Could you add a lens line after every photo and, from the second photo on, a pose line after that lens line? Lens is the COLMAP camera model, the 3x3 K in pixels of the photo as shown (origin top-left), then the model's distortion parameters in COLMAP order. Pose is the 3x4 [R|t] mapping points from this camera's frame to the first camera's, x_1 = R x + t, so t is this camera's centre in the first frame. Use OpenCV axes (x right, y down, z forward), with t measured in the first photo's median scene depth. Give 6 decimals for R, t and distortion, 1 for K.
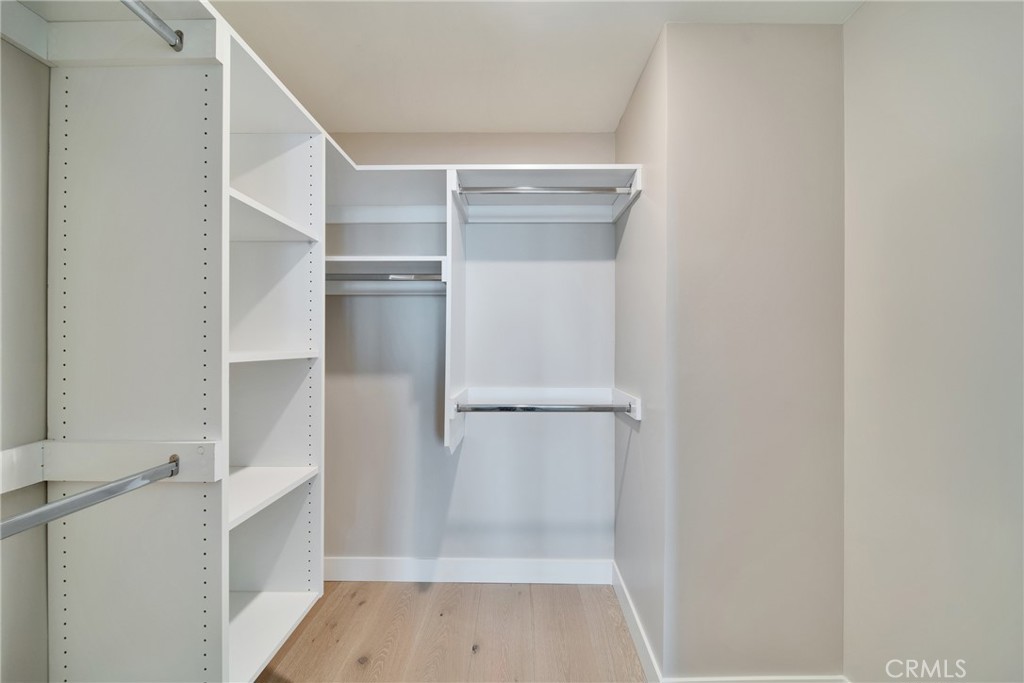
lens RADIAL K [[363.7, 0, 512.4], [0, 363.7, 342.7], [0, 0, 1]] dist [-0.000821, -0.000032]
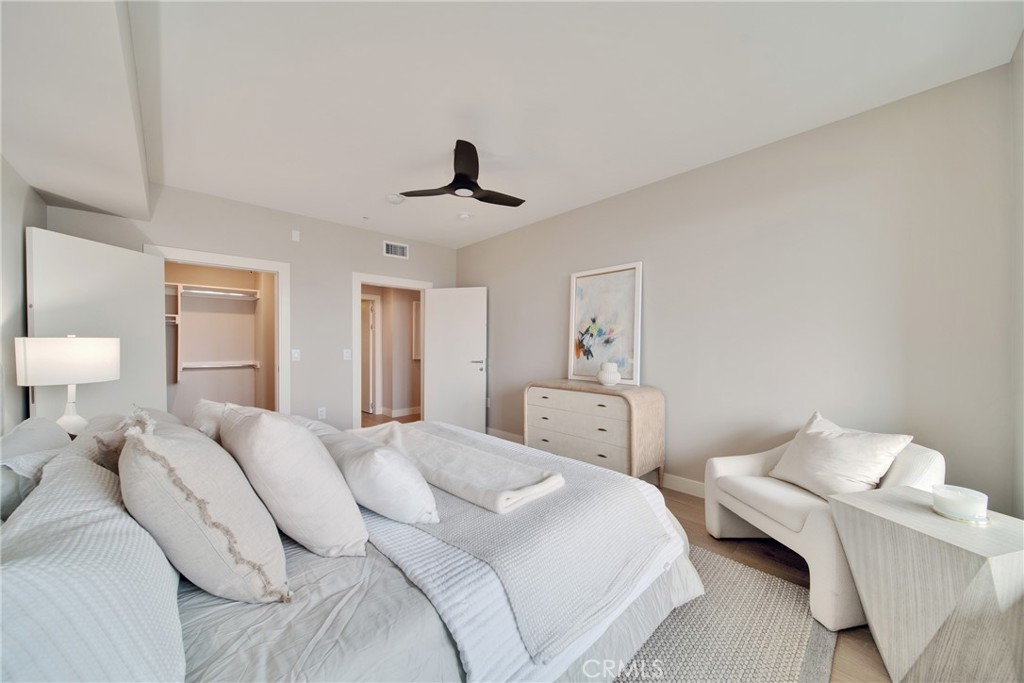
lens RADIAL K [[363.7, 0, 508.9], [0, 363.7, 345.3], [0, 0, 1]] dist [-0.000821, -0.000032]
pose [[0.716918, -0.013152, 0.697033, -0.301413], [0.004944, 0.999893, 0.013782, -0.027467], [-0.697140, -0.006434, 0.716906, -2.738271]]
